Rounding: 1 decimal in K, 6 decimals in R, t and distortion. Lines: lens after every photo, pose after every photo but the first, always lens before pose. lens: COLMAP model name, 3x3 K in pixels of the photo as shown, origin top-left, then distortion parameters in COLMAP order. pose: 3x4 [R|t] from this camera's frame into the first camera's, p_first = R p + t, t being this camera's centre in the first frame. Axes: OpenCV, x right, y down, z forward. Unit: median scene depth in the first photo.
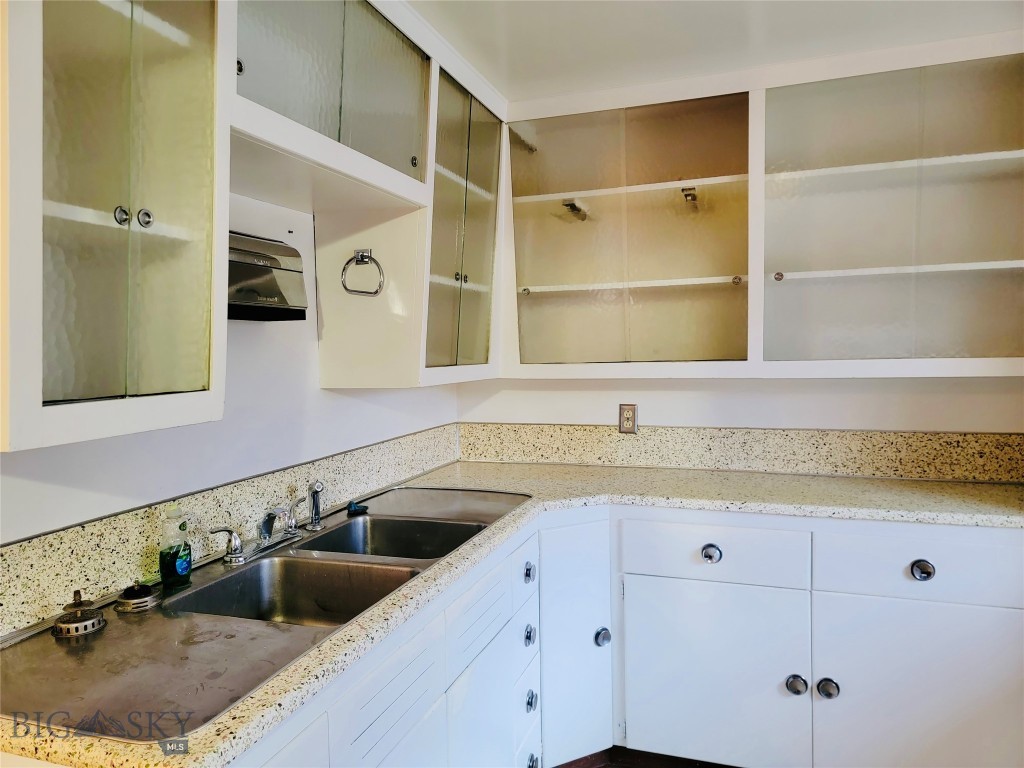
lens RADIAL K [[706.4, 0, 511.0], [0, 706.4, 384.5], [0, 0, 1]] dist [0.041409, -0.011264]
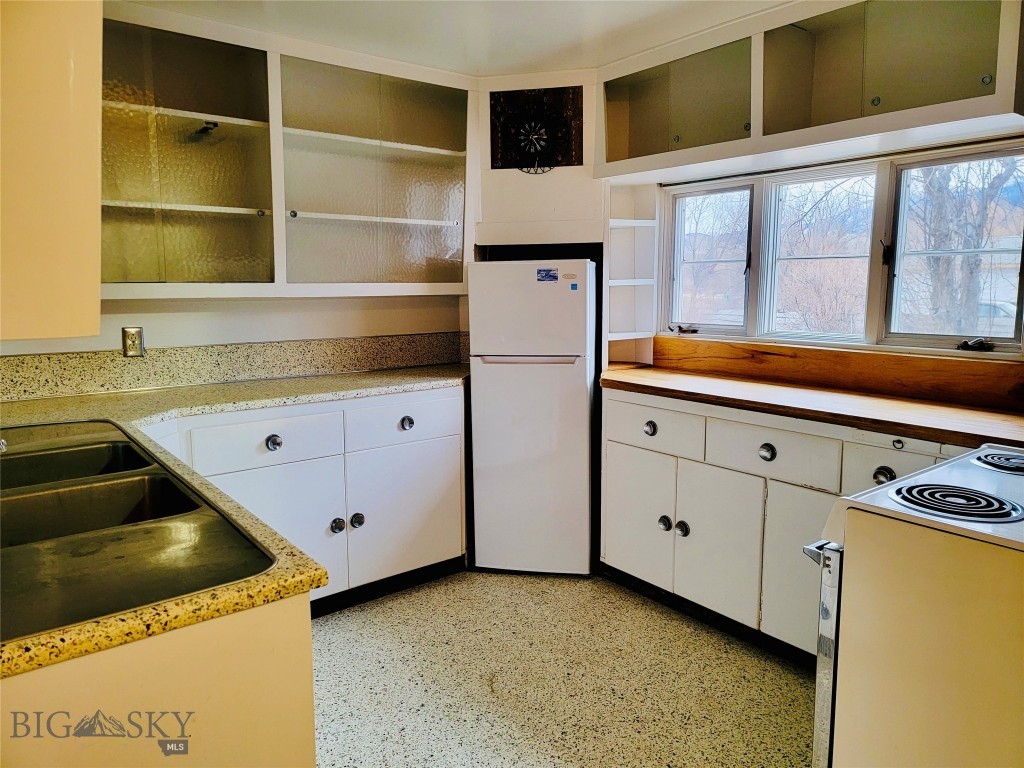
lens RADIAL K [[706.4, 0, 514.1], [0, 706.4, 382.3], [0, 0, 1]] dist [0.041409, -0.011264]
pose [[0.531634, -0.100873, 0.840946, -0.462124], [0.038493, 0.994734, 0.094986, 0.034357], [-0.846099, -0.018127, 0.532717, 0.013745]]
